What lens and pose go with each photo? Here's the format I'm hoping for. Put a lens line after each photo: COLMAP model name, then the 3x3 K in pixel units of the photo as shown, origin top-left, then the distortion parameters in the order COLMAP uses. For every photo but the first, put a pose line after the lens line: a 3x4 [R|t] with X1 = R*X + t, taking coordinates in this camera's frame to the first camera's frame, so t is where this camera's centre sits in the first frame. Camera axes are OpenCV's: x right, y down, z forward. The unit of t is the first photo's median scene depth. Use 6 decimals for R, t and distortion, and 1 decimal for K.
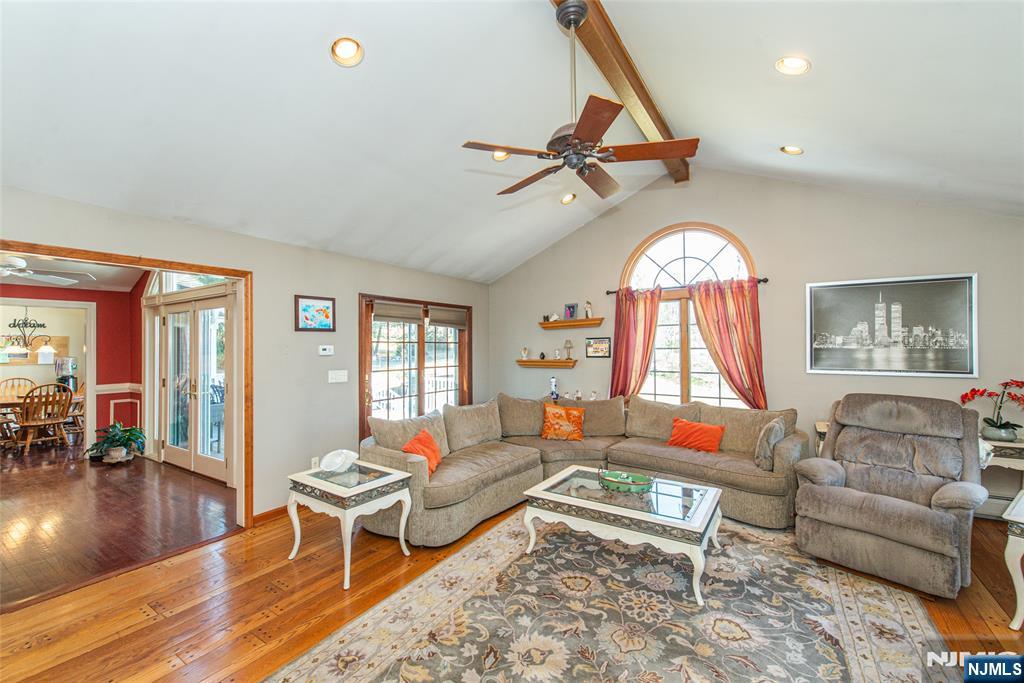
lens RADIAL K [[439.2, 0, 512.0], [0, 439.2, 341.5], [0, 0, 1]] dist [0.000560, -0.000027]
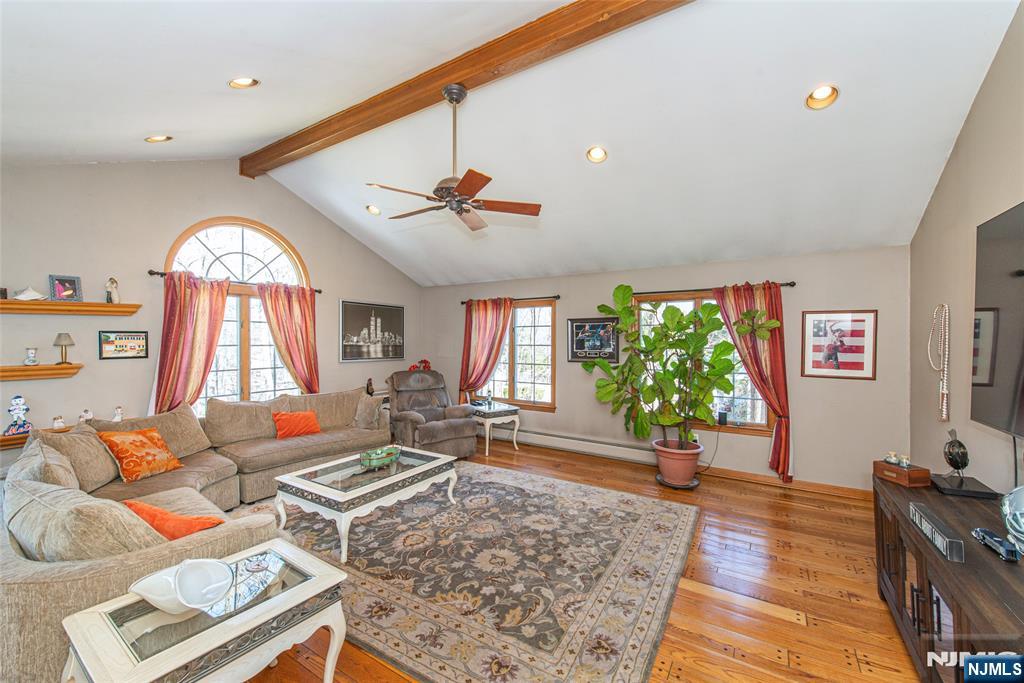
lens RADIAL K [[403.1, 0, 512.0], [0, 403.1, 341.5], [0, 0, 1]] dist [0.000873, 0.000025]
pose [[-0.034461, 0.002172, 0.999404, -0.627585], [-0.017019, 0.999851, -0.002760, -0.000752], [-0.999261, -0.017104, -0.034419, 0.496986]]
